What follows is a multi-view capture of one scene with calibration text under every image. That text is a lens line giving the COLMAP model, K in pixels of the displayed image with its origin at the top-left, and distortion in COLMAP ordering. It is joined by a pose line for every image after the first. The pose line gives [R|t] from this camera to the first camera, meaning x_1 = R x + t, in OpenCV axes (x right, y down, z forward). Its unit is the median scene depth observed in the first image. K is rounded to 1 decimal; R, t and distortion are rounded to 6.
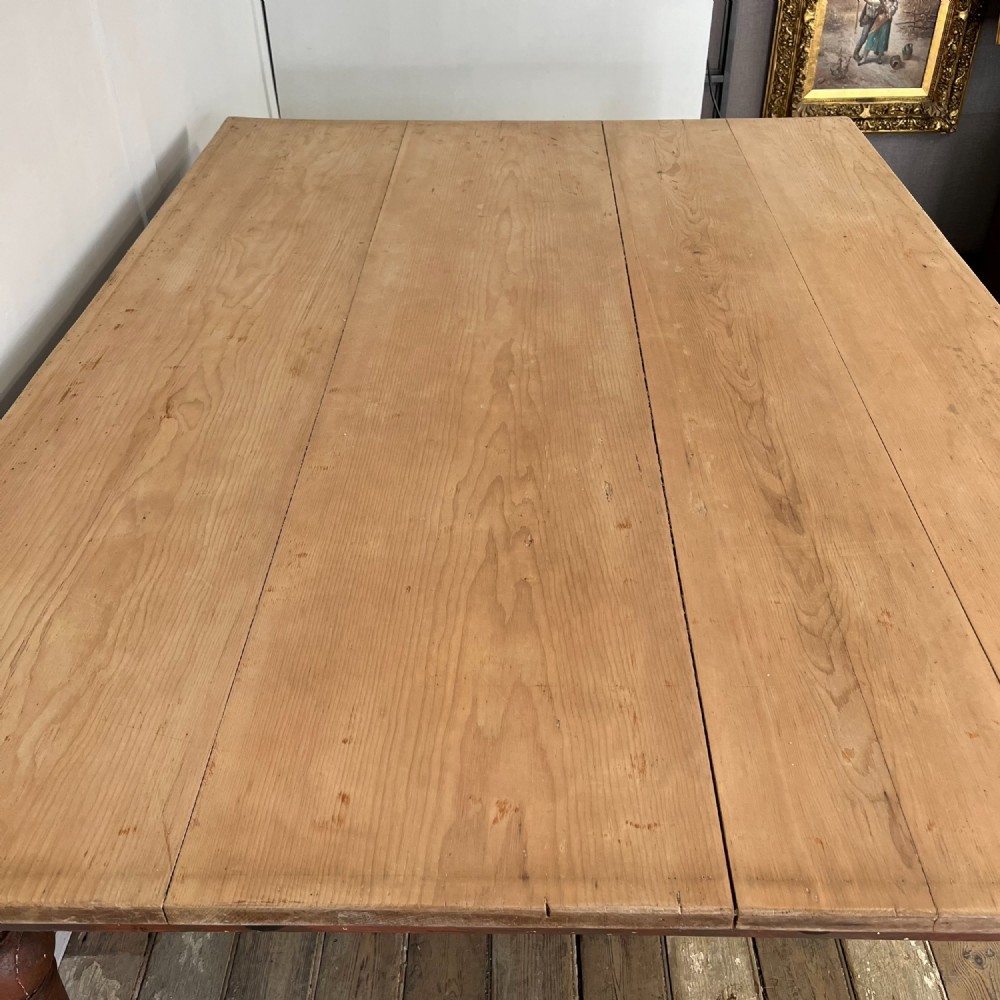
lens RADIAL K [[1000.5, 0, 502.1], [0, 1000.5, 520.7], [0, 0, 1]] dist [0.022909, 0.000000]
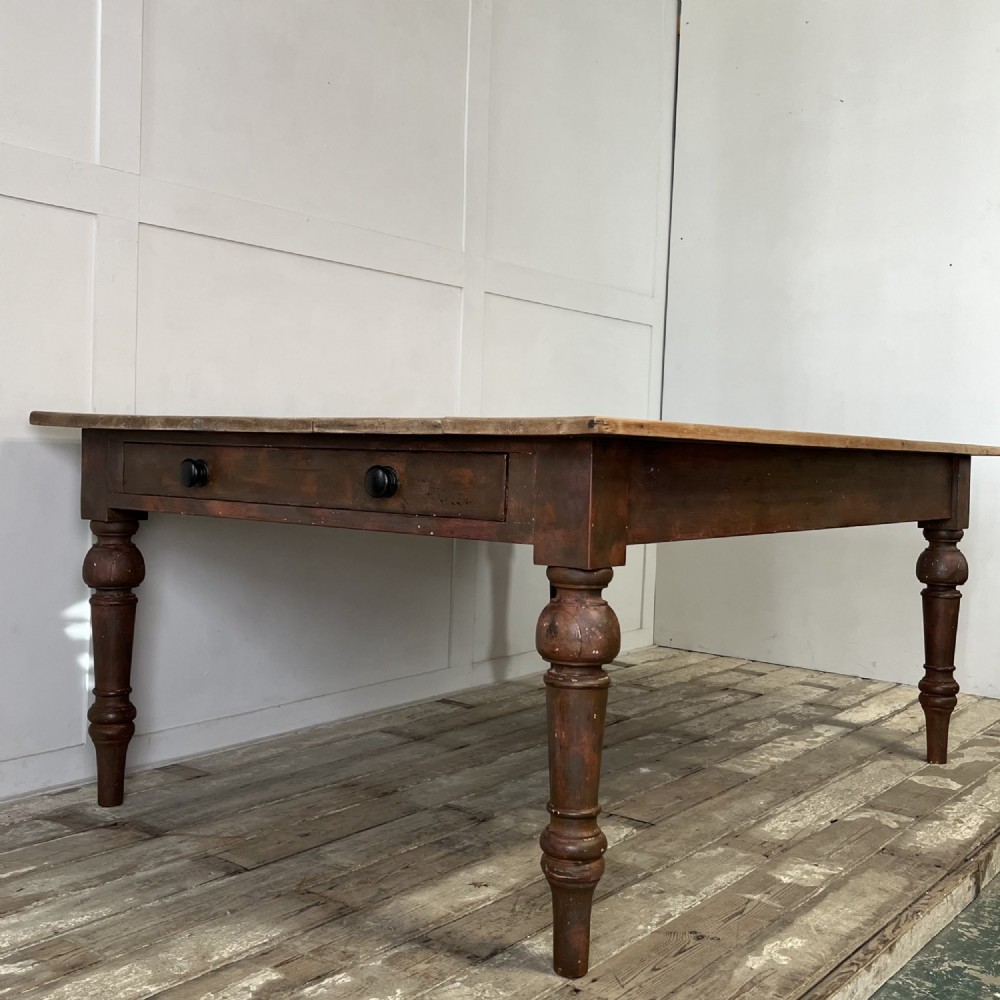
lens RADIAL K [[1184.9, 0, 484.8], [0, 1184.9, 454.5], [0, 0, 1]] dist [0.017558, 0.000000]
pose [[0.797313, 0.044280, -0.601939, 1.340934], [-0.410464, 0.770956, -0.486977, 1.001526], [0.442505, 0.635347, 0.632869, -0.250204]]
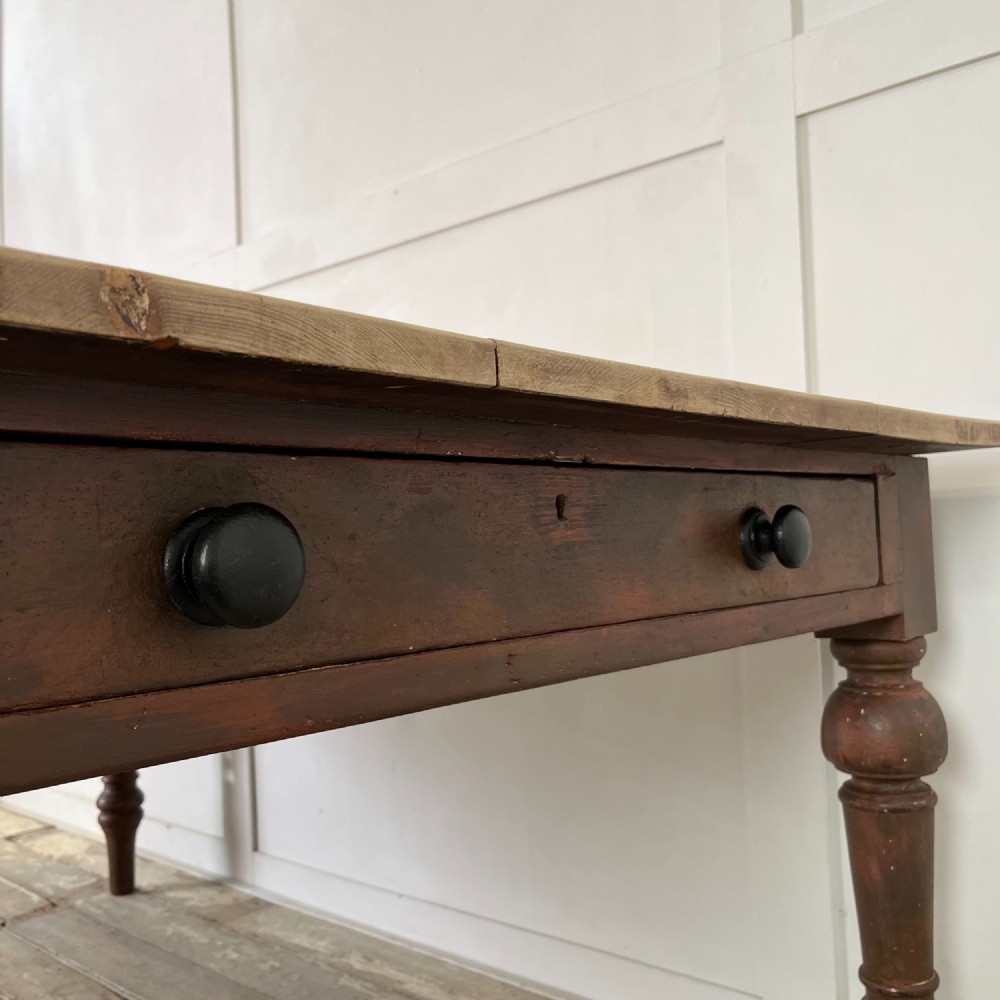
lens RADIAL K [[1019.3, 0, 509.9], [0, 1019.3, 501.7], [0, 0, 1]] dist [0.020159, 0.000000]
pose [[-0.650271, 0.009738, -0.759640, 0.489590], [-0.440030, 0.810280, 0.387064, -0.856037], [0.619291, 0.585961, -0.522616, 2.163415]]
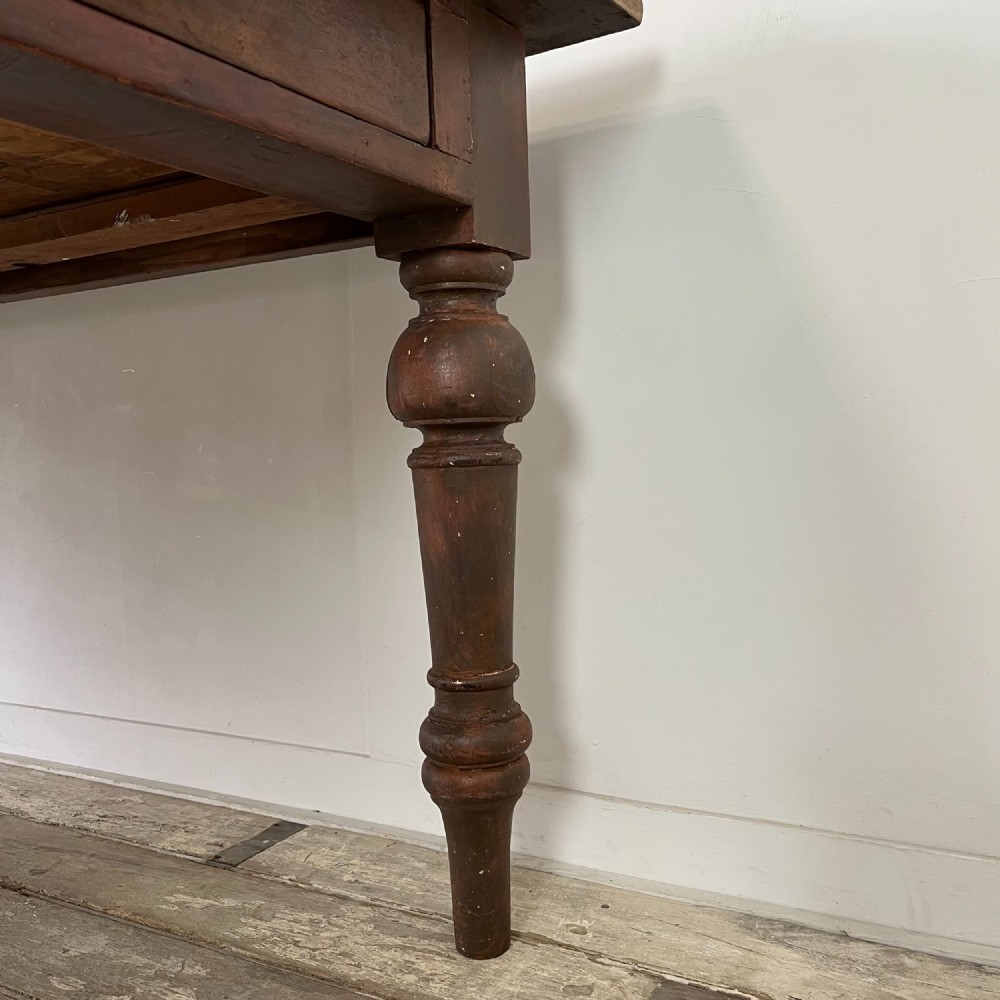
lens RADIAL K [[1000.5, 0, 507.0], [0, 1000.5, 509.4], [0, 0, 1]] dist [0.022909, 0.000000]
pose [[-0.480305, 0.081590, -0.873298, 0.194420], [-0.519776, 0.775523, 0.358326, -0.681674], [0.706499, 0.626025, -0.330079, 2.334387]]
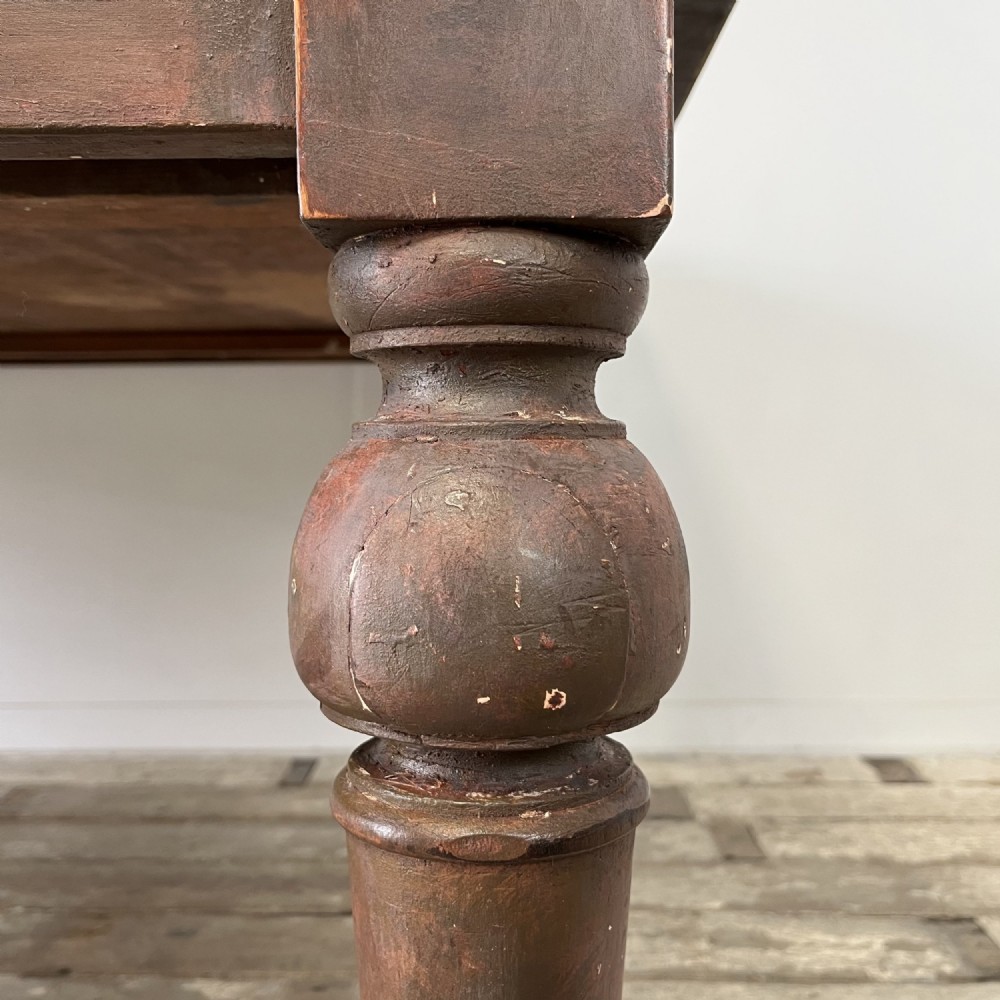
lens RADIAL K [[1019.3, 0, 496.5], [0, 1019.3, 493.2], [0, 0, 1]] dist [0.020159, 0.000000]
pose [[-0.005316, 0.081038, -0.996697, 0.838087], [-0.618525, 0.782907, 0.066955, -0.508900], [0.785747, 0.616838, 0.045962, 1.954364]]
